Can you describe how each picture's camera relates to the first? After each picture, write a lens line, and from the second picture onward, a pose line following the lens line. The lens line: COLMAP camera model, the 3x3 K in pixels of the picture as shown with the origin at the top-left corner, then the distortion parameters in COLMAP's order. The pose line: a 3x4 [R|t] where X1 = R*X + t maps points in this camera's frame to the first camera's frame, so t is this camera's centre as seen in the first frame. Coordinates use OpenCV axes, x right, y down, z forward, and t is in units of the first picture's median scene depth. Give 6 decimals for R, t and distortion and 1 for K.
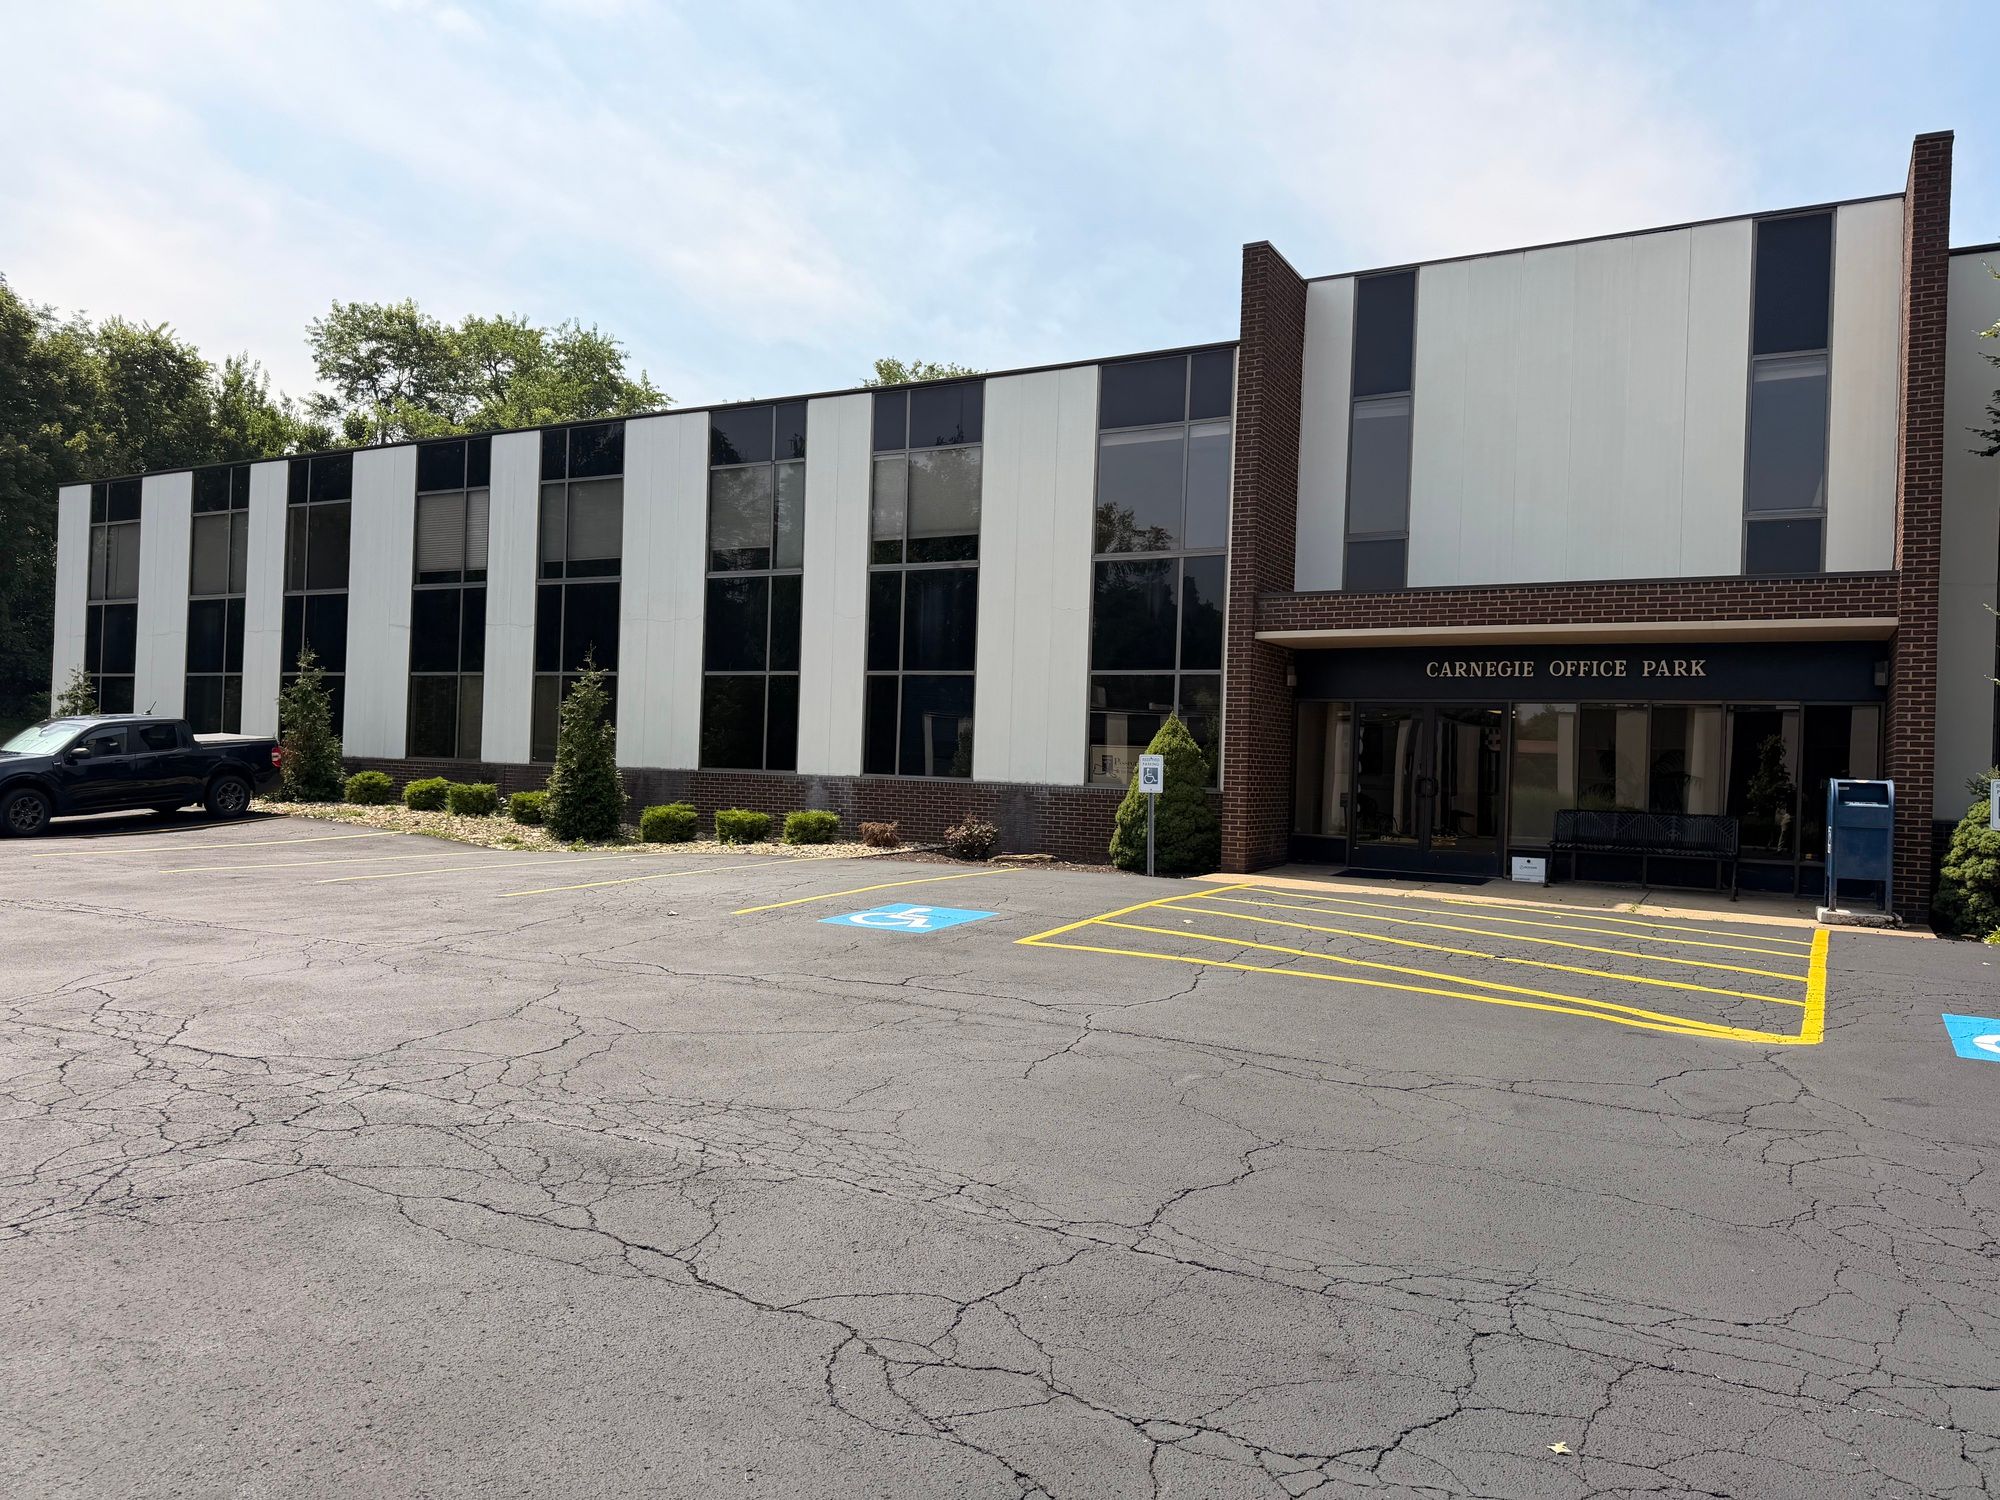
lens RADIAL K [[1422.5, 0, 1000.0], [0, 1422.5, 750.0], [0, 0, 1]] dist [0.062773, -0.003009]
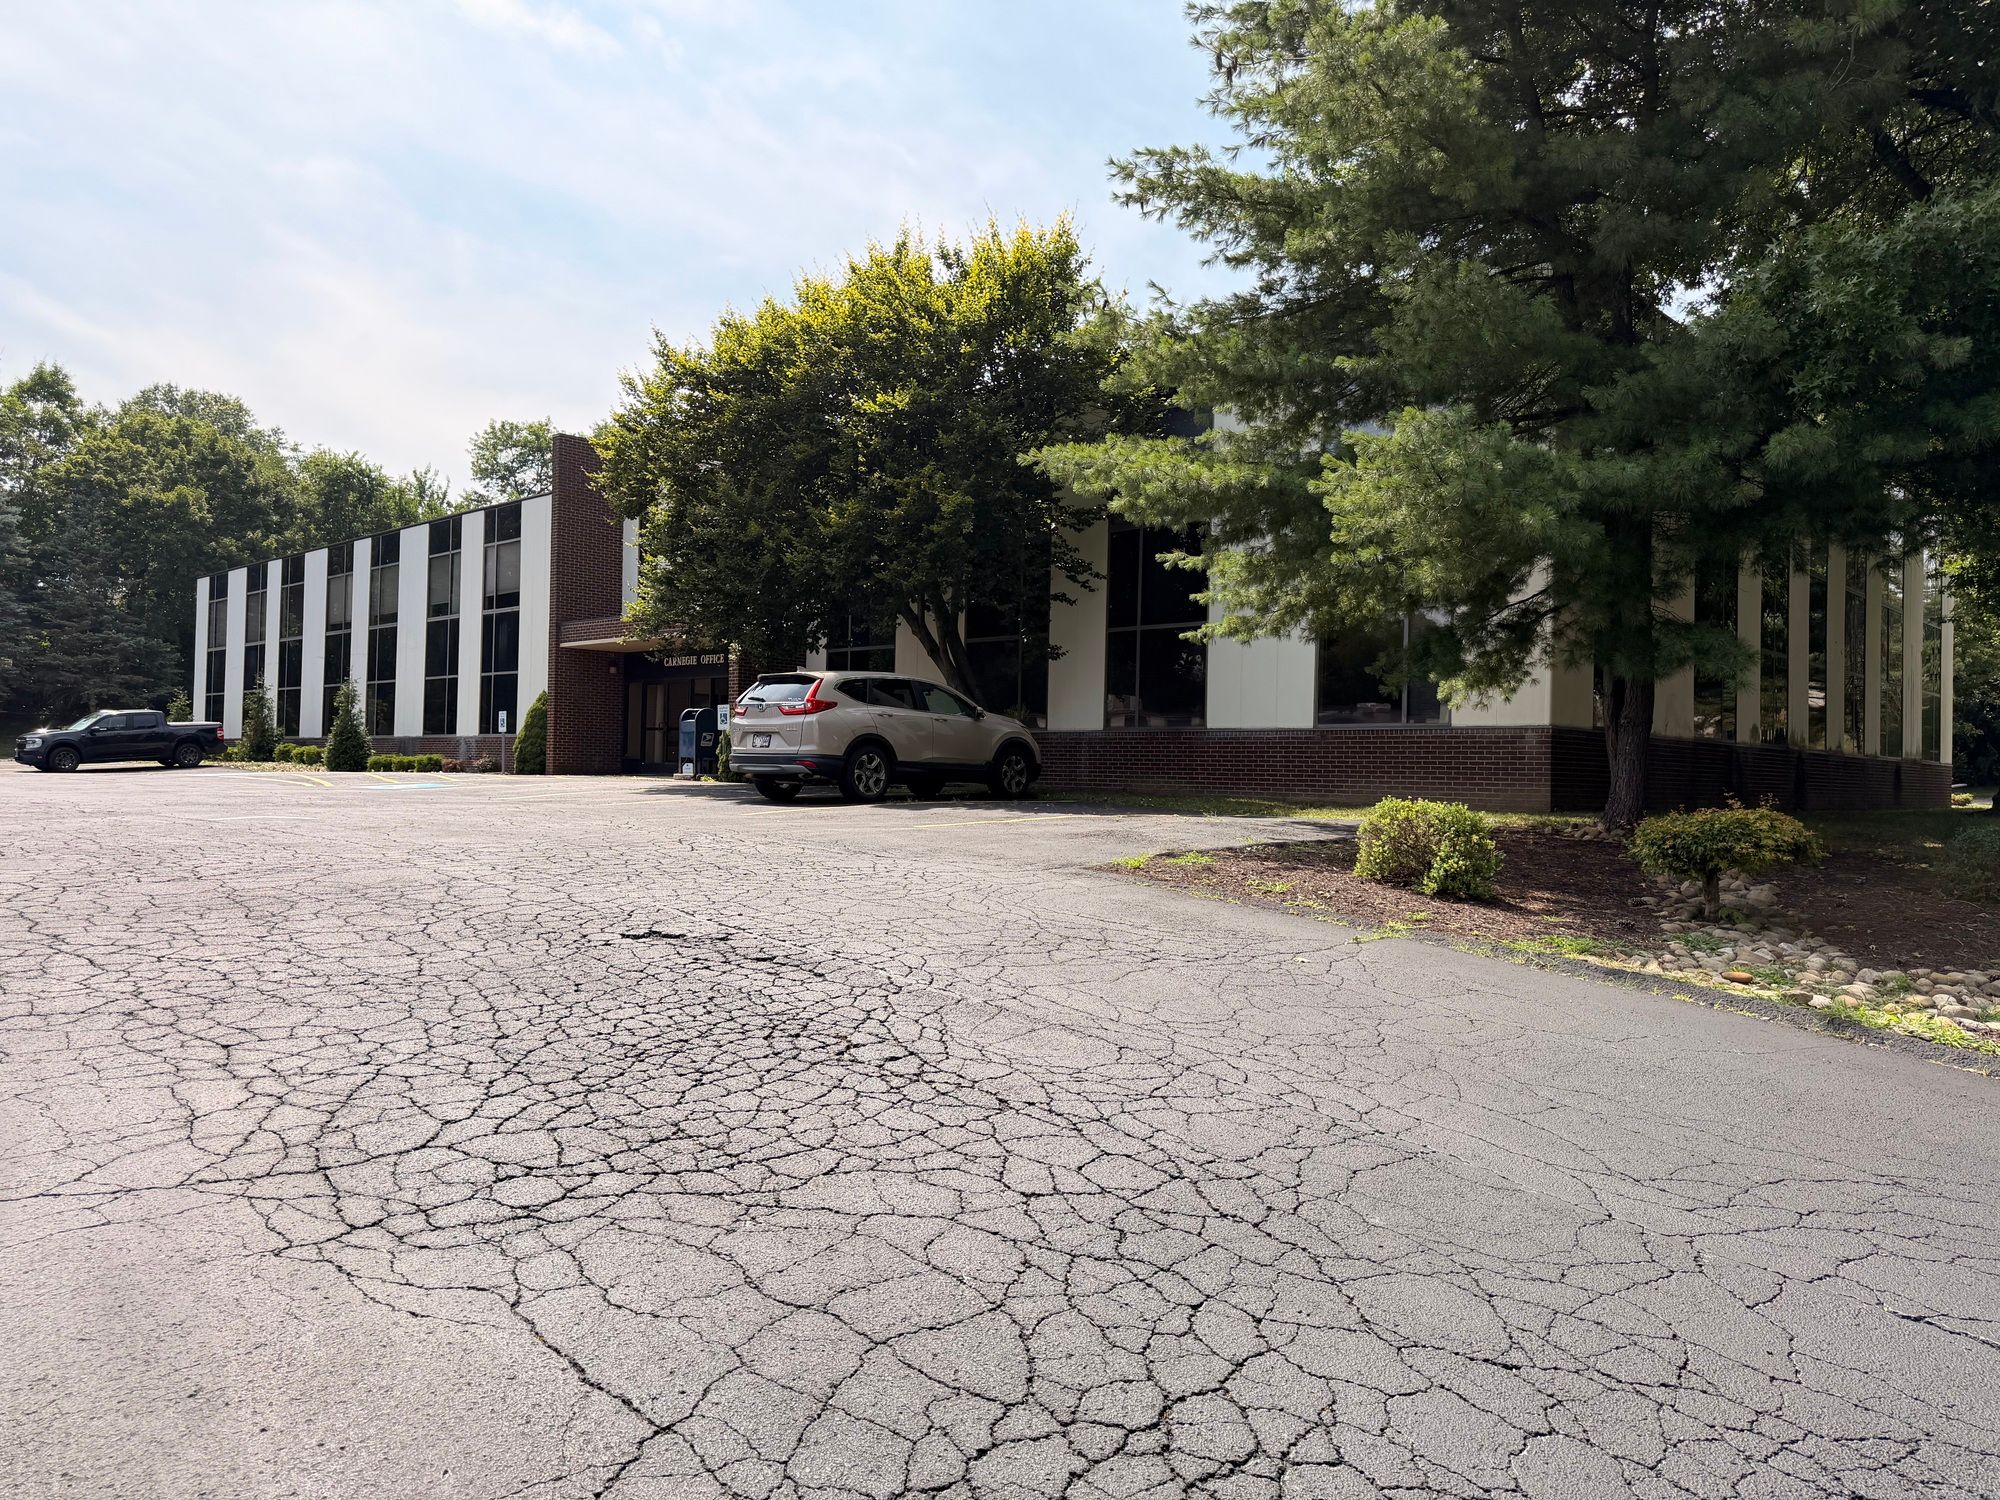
lens RADIAL K [[1422.5, 0, 1000.0], [0, 1422.5, 750.0], [0, 0, 1]] dist [0.062773, -0.003009]
pose [[0.969464, -0.015834, -0.244720, 1.006277], [0.012017, 0.999782, -0.017084, 0.079493], [0.244938, 0.013622, 0.969443, -0.549893]]
